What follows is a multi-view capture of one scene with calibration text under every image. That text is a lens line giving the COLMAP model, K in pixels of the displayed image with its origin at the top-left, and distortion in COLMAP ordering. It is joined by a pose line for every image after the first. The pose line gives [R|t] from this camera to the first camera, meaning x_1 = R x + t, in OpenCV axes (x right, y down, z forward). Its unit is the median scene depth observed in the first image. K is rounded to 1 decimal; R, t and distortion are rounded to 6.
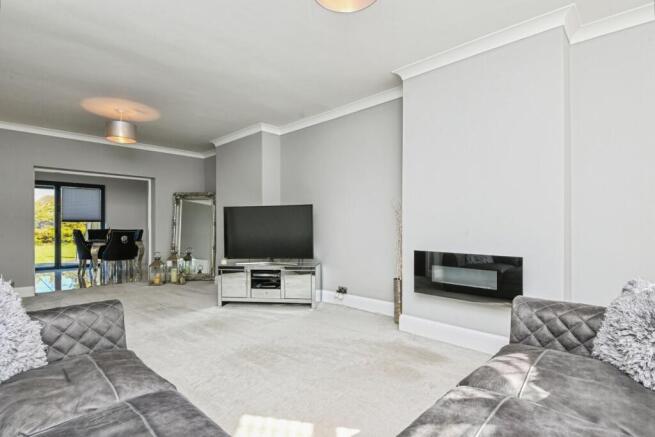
lens RADIAL K [[314.6, 0, 327.5], [0, 314.6, 218.5], [0, 0, 1]] dist [-0.000620, -0.000117]
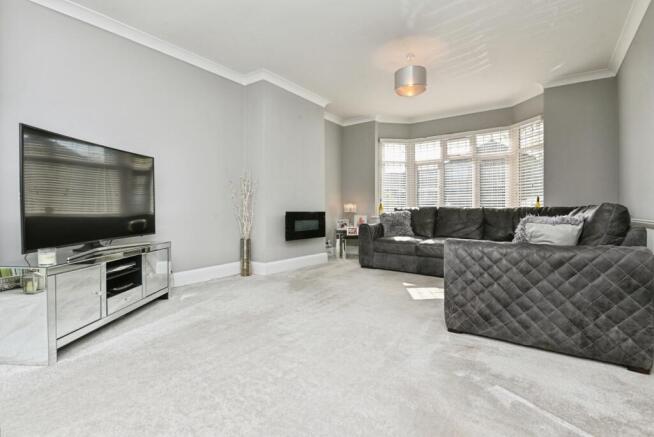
lens RADIAL K [[314.1, 0, 327.0], [0, 314.1, 218.5], [0, 0, 1]] dist [-0.000620, -0.000117]
pose [[-0.149728, -0.010293, 0.988674, -0.956704], [-0.006558, 0.999934, 0.009418, 0.098013], [-0.988705, -0.005073, -0.149786, 0.846484]]
